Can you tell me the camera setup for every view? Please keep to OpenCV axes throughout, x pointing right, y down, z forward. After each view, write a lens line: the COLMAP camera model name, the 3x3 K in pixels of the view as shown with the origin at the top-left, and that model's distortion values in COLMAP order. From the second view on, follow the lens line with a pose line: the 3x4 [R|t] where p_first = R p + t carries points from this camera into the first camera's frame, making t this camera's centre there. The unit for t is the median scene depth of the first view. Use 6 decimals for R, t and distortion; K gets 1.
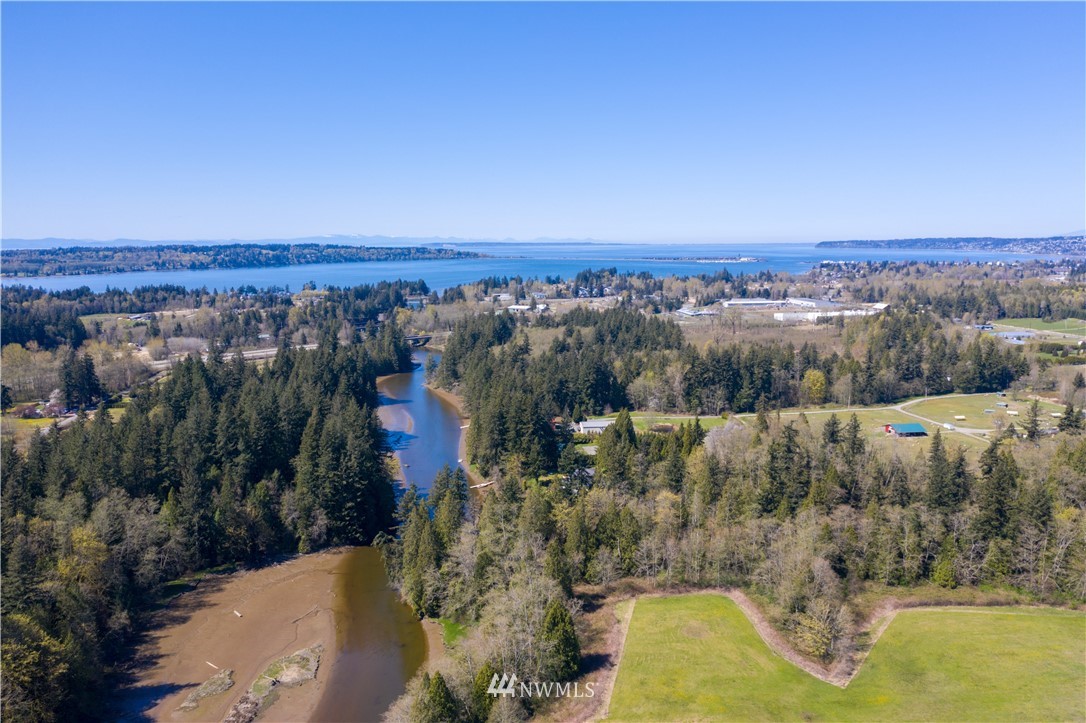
lens RADIAL K [[847.6, 0, 543.0], [0, 847.6, 361.5], [0, 0, 1]] dist [-0.020806, 0.008772]
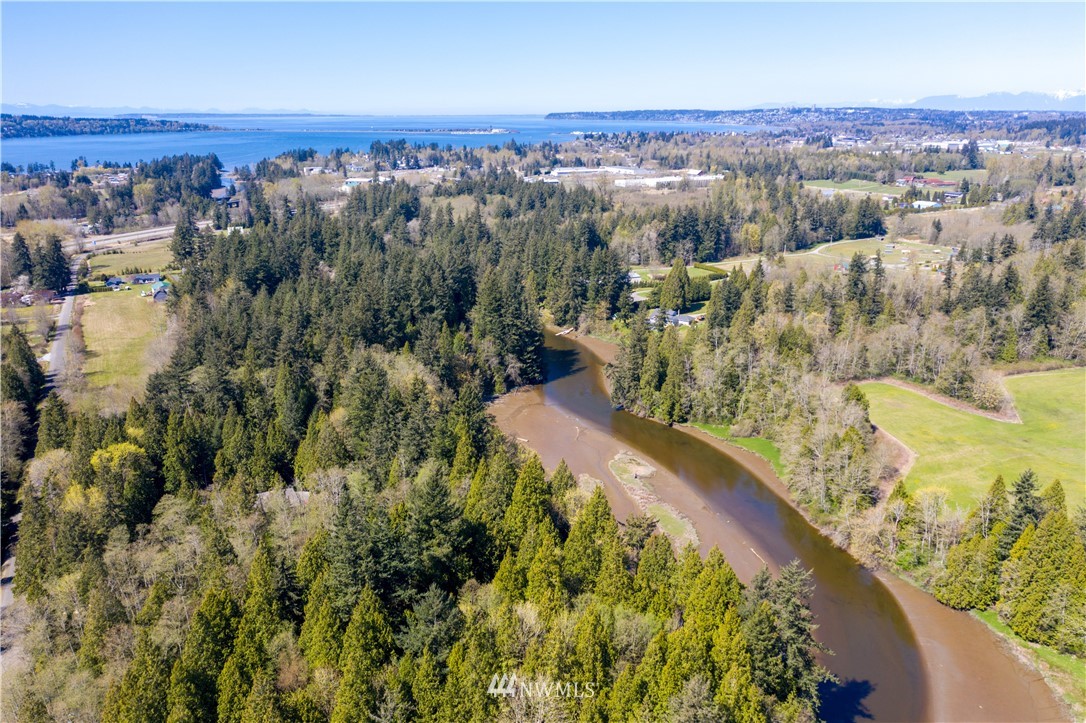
lens RADIAL K [[847.6, 0, 543.0], [0, 847.6, 361.5], [0, 0, 1]] dist [-0.020806, 0.008772]
pose [[0.949065, -0.084322, 0.303587, -0.047349], [0.039452, 0.987744, 0.151012, 0.001473], [-0.312599, -0.131343, 0.940761, -0.005410]]
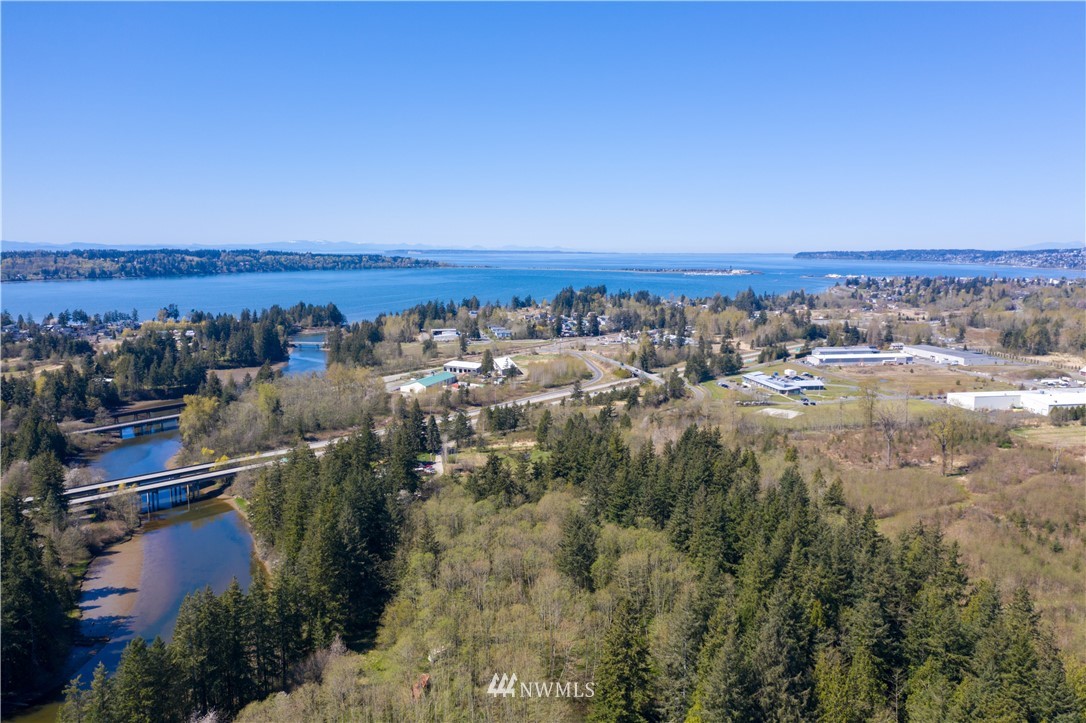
lens RADIAL K [[847.6, 0, 543.0], [0, 847.6, 361.5], [0, 0, 1]] dist [-0.020806, 0.008772]
pose [[0.999270, 0.004461, 0.037933, 0.001315], [-0.004112, 0.999948, -0.009282, -0.020716], [-0.037973, 0.009119, 0.999237, 0.143567]]
